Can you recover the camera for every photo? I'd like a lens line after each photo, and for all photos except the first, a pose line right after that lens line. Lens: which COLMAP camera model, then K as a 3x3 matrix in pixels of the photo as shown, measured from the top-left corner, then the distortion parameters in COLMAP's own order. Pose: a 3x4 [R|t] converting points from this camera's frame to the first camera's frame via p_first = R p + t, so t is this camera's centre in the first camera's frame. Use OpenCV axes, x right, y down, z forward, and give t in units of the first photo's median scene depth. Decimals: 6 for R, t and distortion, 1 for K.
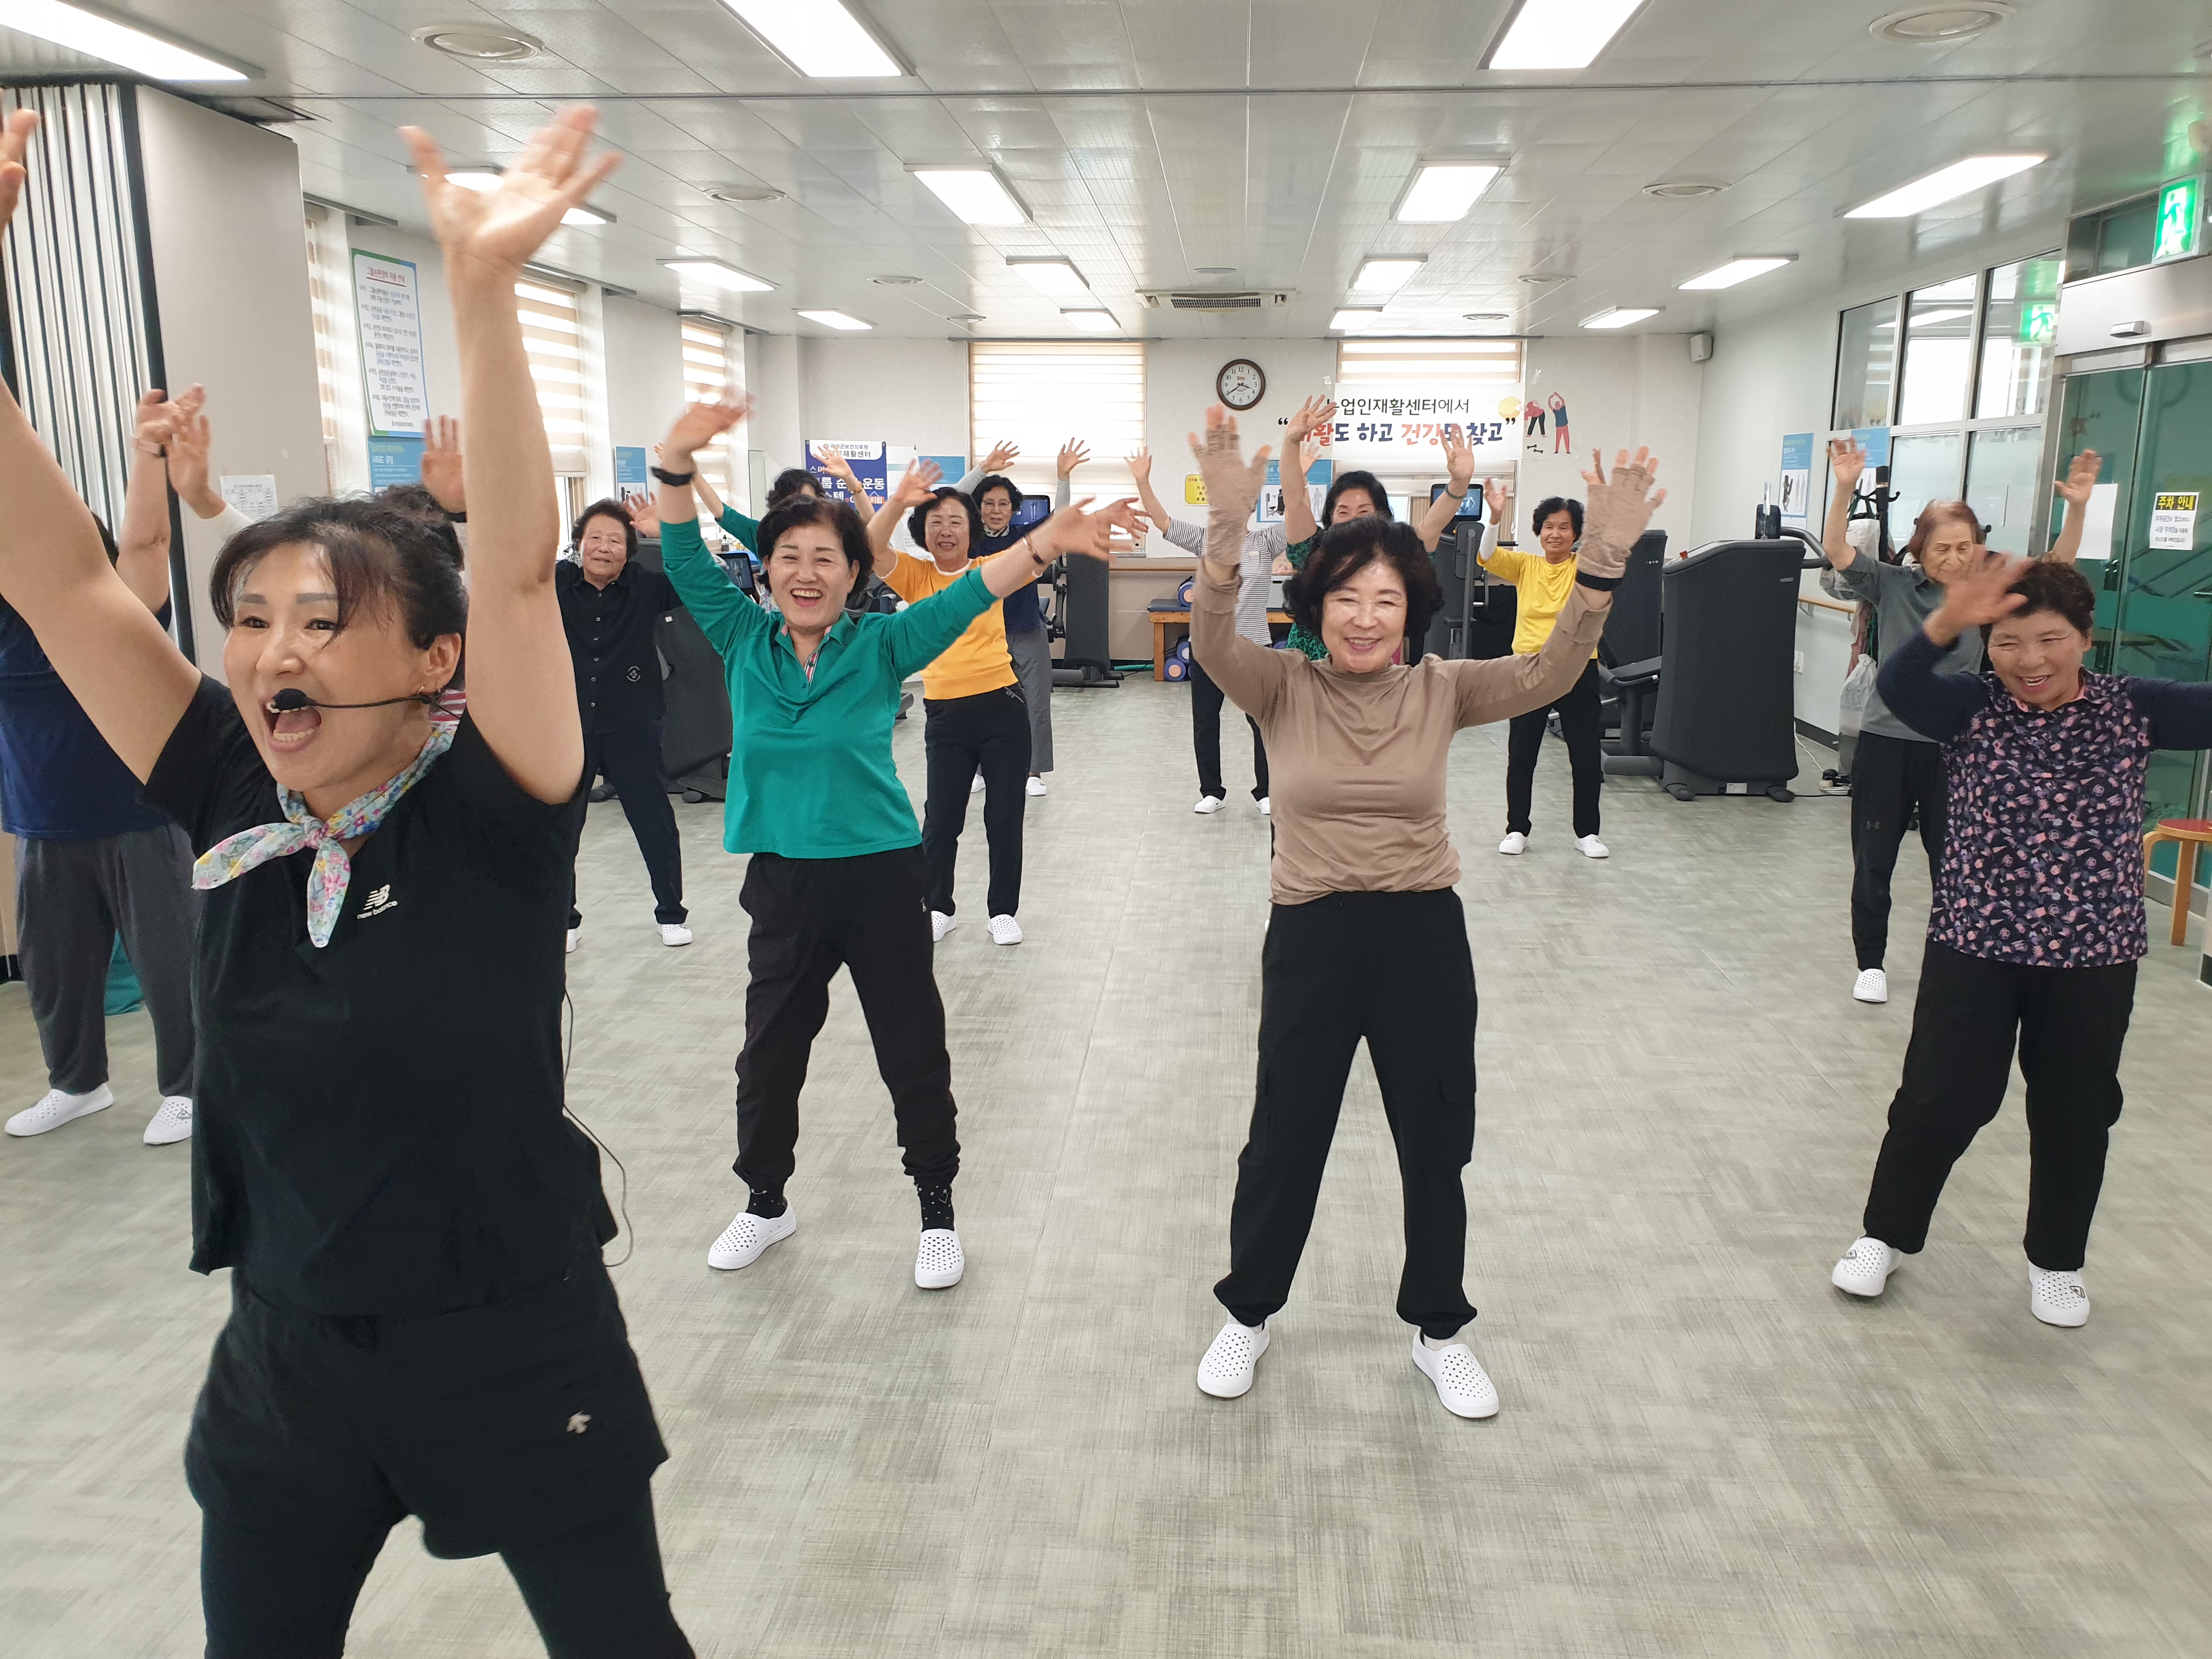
lens RADIAL K [[1710.0, 0, 1122.4], [0, 1710.0, 816.9], [0, 0, 1]] dist [0.011863, -0.002578]
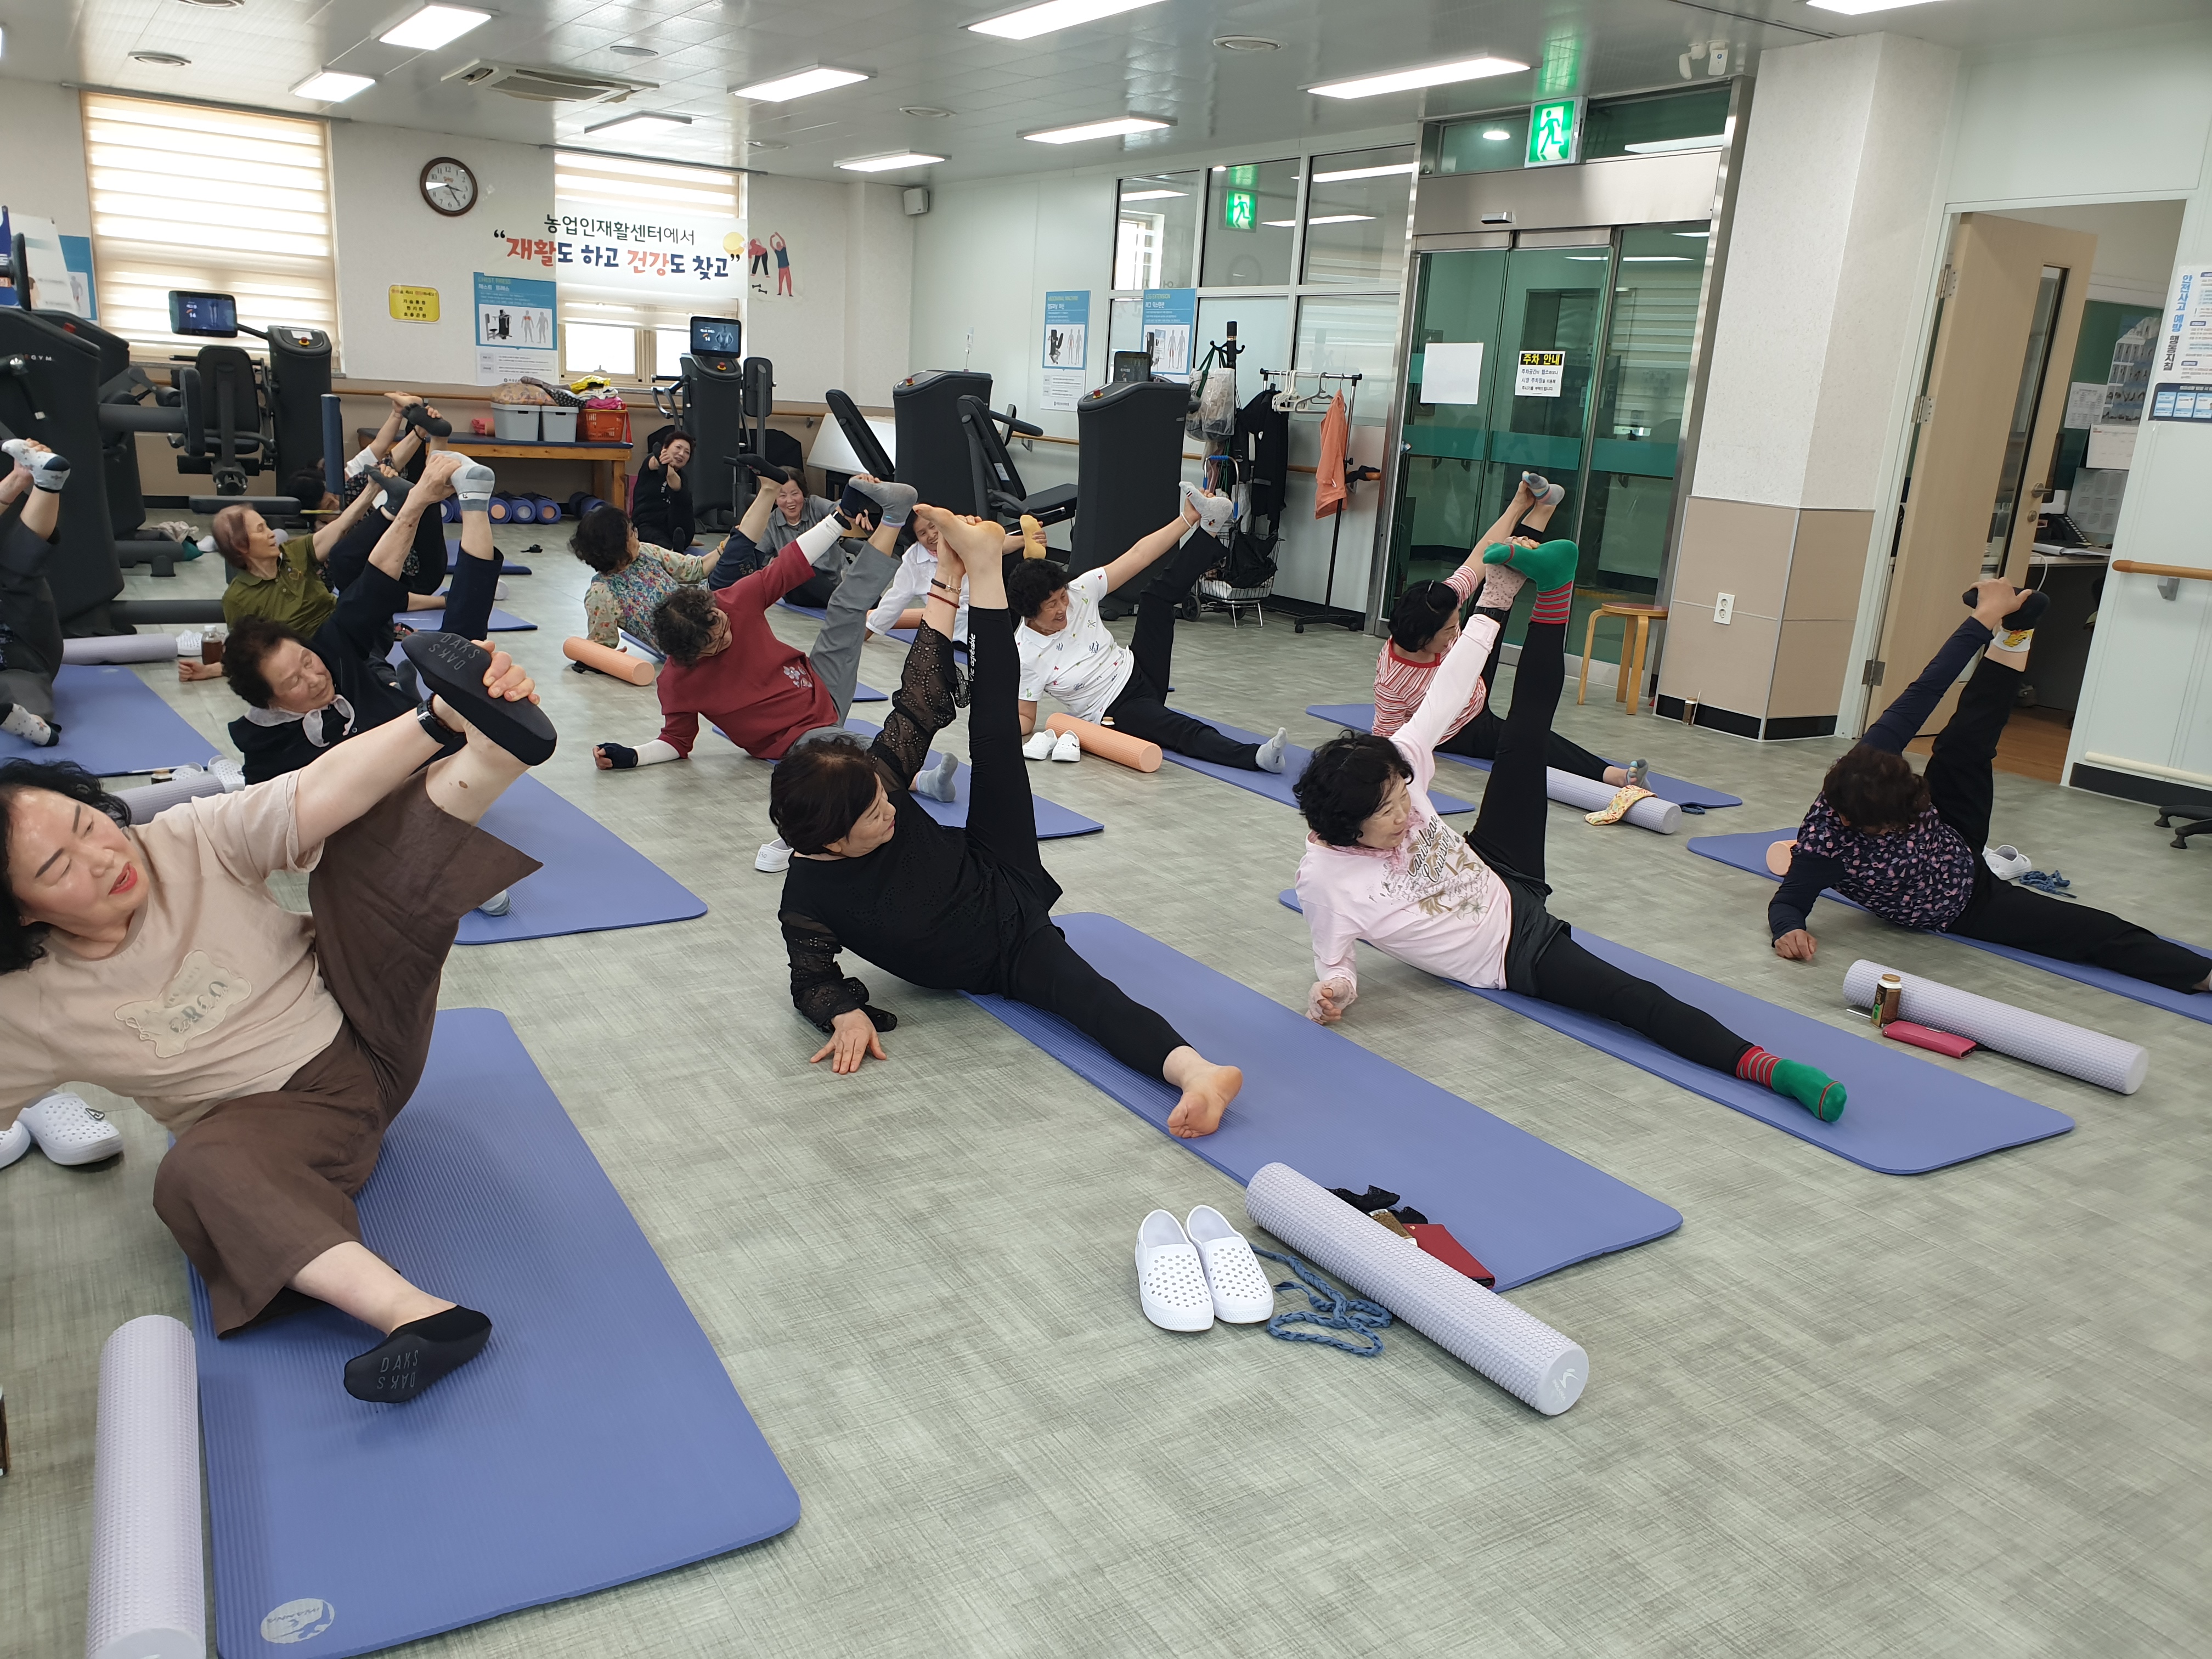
lens RADIAL K [[1718.7, 0, 1106.0], [0, 1718.7, 829.5], [0, 0, 1]] dist [0.016288, 0.000730]
pose [[0.806494, -0.102834, 0.582230, -0.360844], [0.057363, 0.993722, 0.096054, 0.020716], [-0.588453, -0.044069, 0.807330, 0.106252]]
